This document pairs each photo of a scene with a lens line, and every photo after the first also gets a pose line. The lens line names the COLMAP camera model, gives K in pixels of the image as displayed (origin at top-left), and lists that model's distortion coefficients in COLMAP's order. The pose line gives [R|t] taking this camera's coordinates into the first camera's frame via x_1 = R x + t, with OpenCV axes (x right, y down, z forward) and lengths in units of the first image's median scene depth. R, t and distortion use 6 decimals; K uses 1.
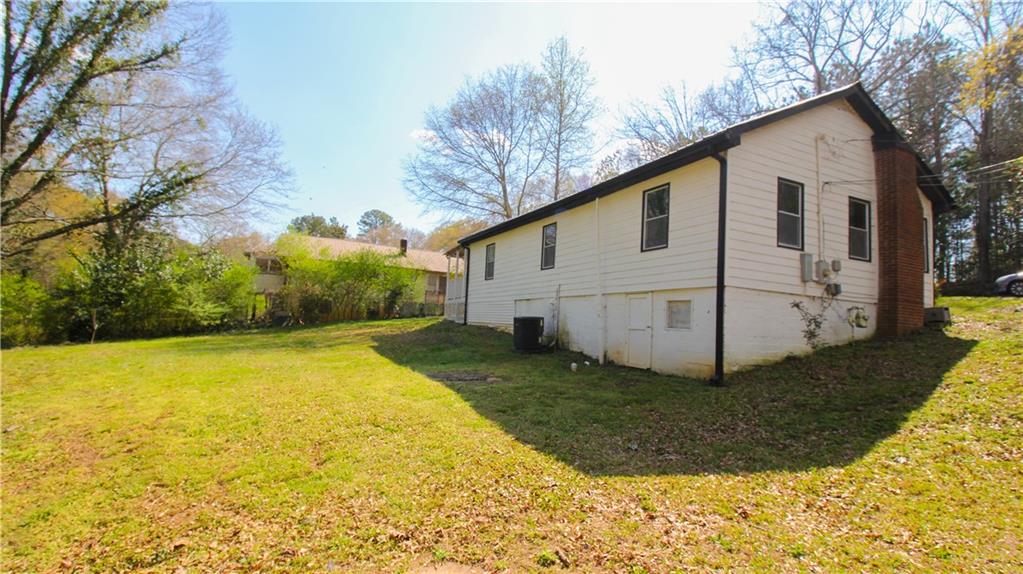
lens RADIAL K [[477.0, 0, 511.5], [0, 477.0, 287.0], [0, 0, 1]] dist [0.000727, -0.012858]
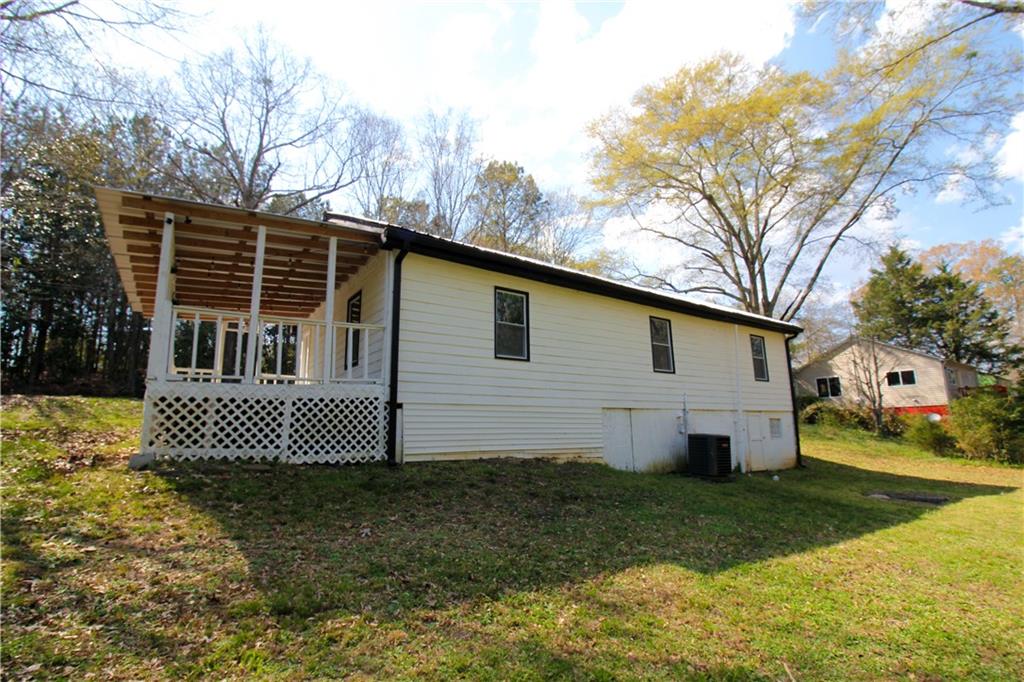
lens RADIAL K [[481.9, 0, 512.0], [0, 481.9, 341.0], [0, 0, 1]] dist [0.014435, 0.000042]
pose [[-0.188975, 0.132809, 0.972960, -0.693582], [-0.073744, 0.986095, -0.148925, 0.051403], [-0.979209, -0.099893, -0.176553, 1.426684]]
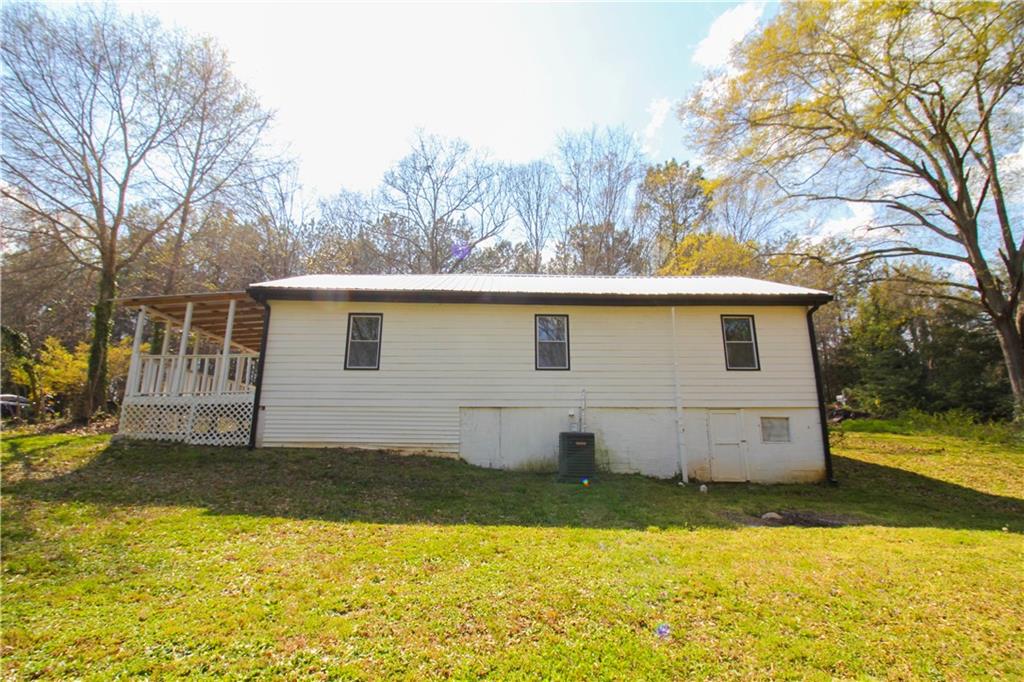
lens RADIAL K [[486.9, 0, 512.0], [0, 486.9, 341.0], [0, 0, 1]] dist [0.000278, -0.000139]
pose [[0.408020, 0.162792, 0.898342, -0.693087], [-0.056445, 0.986590, -0.153147, 0.042642], [-0.911226, 0.011780, 0.411737, 0.740891]]
